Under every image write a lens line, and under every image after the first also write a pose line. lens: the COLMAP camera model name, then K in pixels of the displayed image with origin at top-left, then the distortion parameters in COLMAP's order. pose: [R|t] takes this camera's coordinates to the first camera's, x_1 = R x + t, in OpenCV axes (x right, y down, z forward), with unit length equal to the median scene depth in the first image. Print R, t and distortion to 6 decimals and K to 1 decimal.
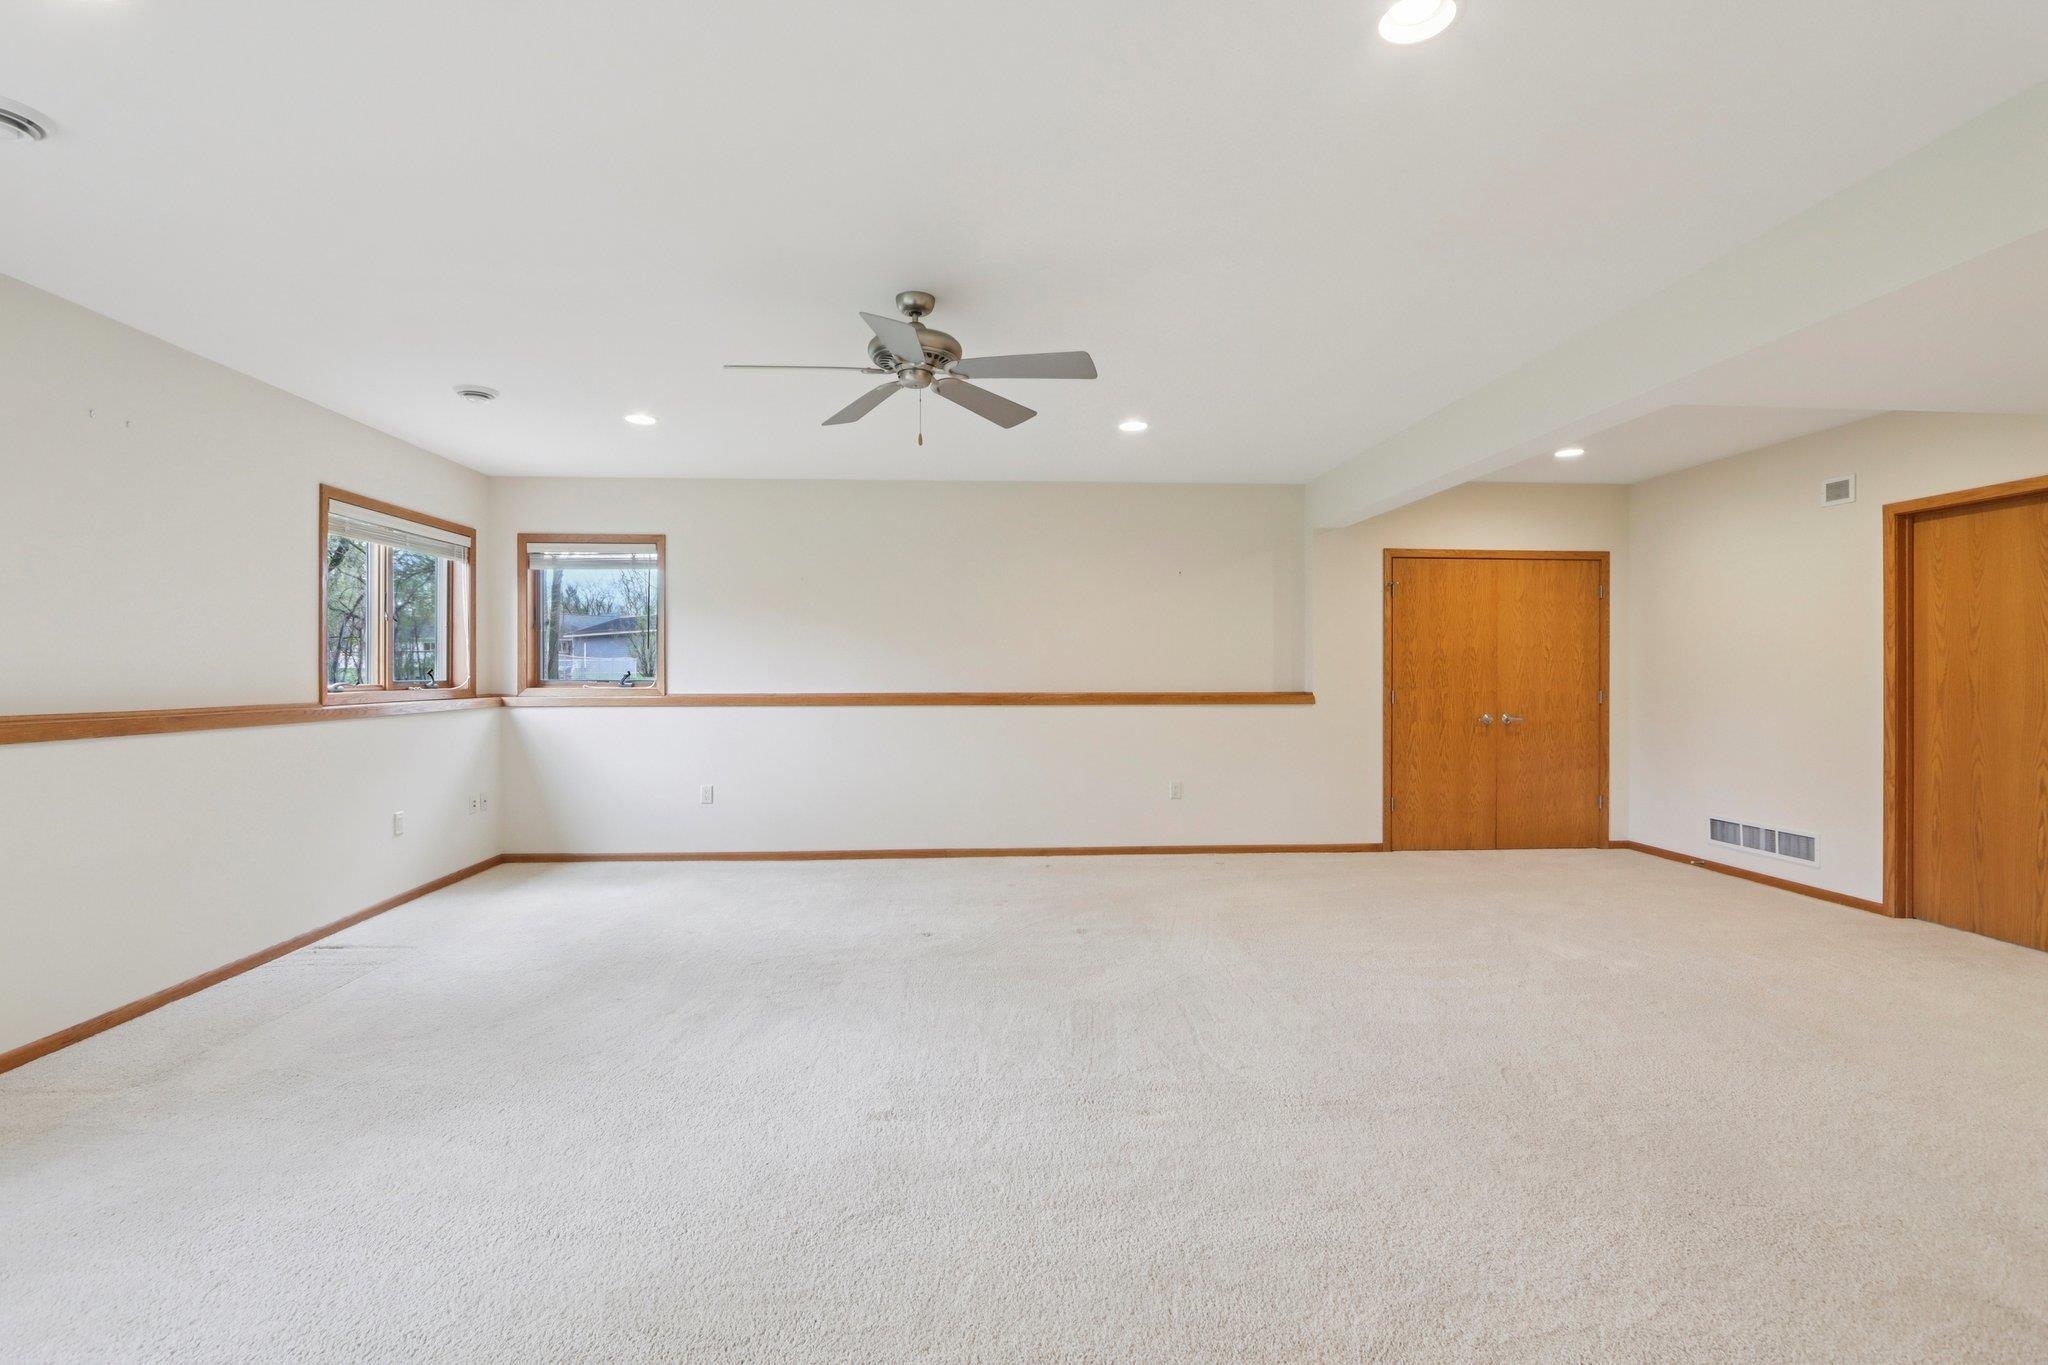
lens RADIAL K [[946.9, 0, 1023.4], [0, 946.9, 673.6], [0, 0, 1]] dist [-0.011931, 0.000176]
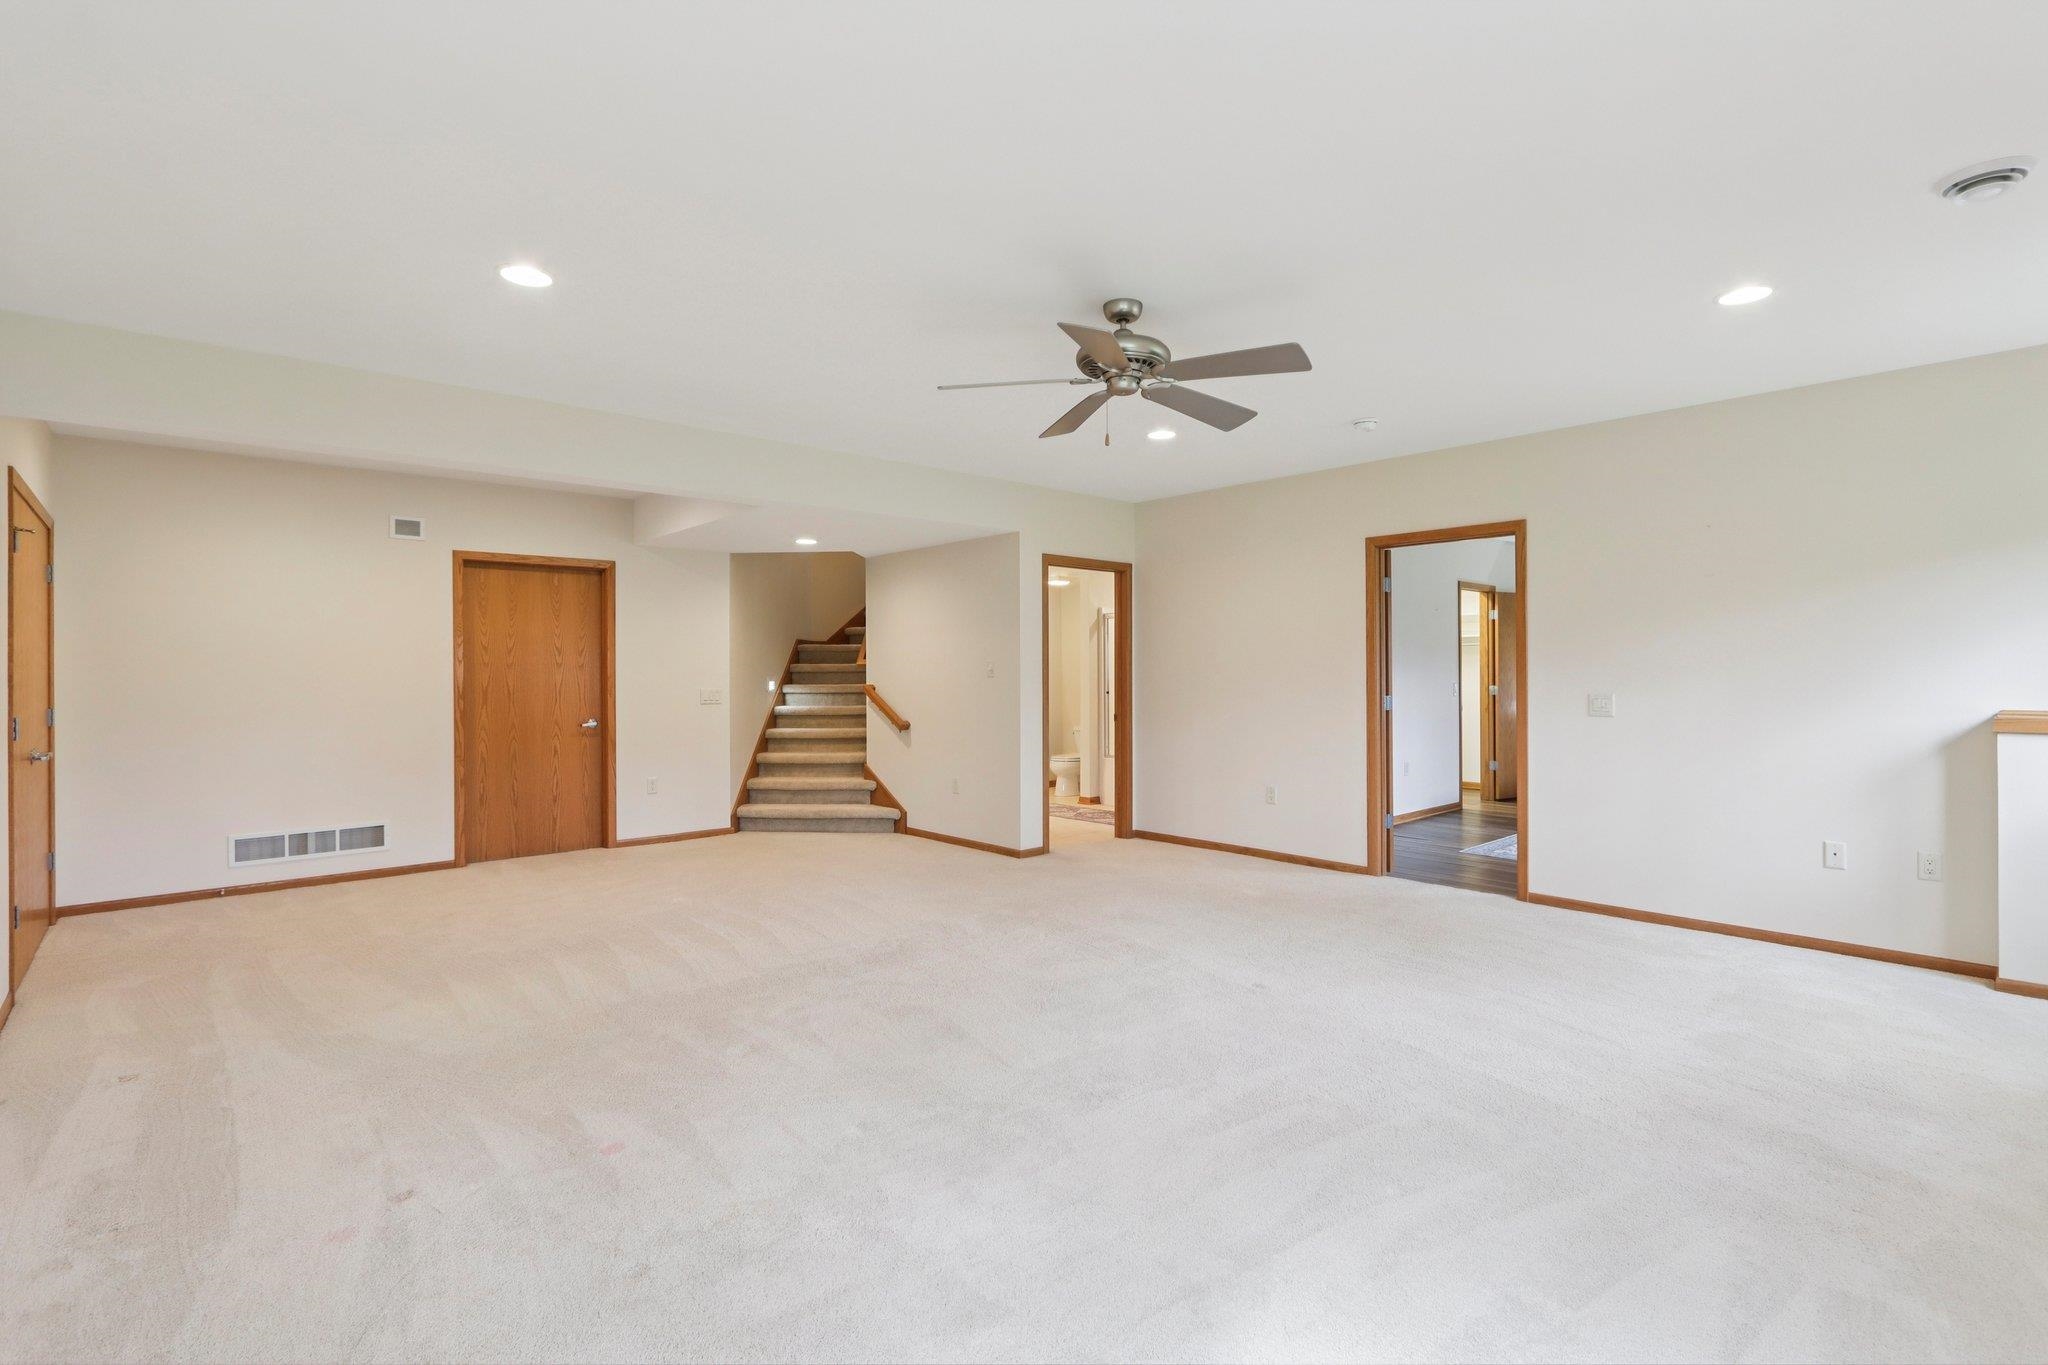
lens RADIAL K [[946.9, 0, 1023.4], [0, 946.9, 673.6], [0, 0, 1]] dist [-0.011931, 0.000176]
pose [[-0.634664, 0.008296, 0.772744, -0.592194], [0.012164, 0.999926, -0.000744, 0.000896], [-0.772693, 0.008927, -0.634718, 1.243925]]
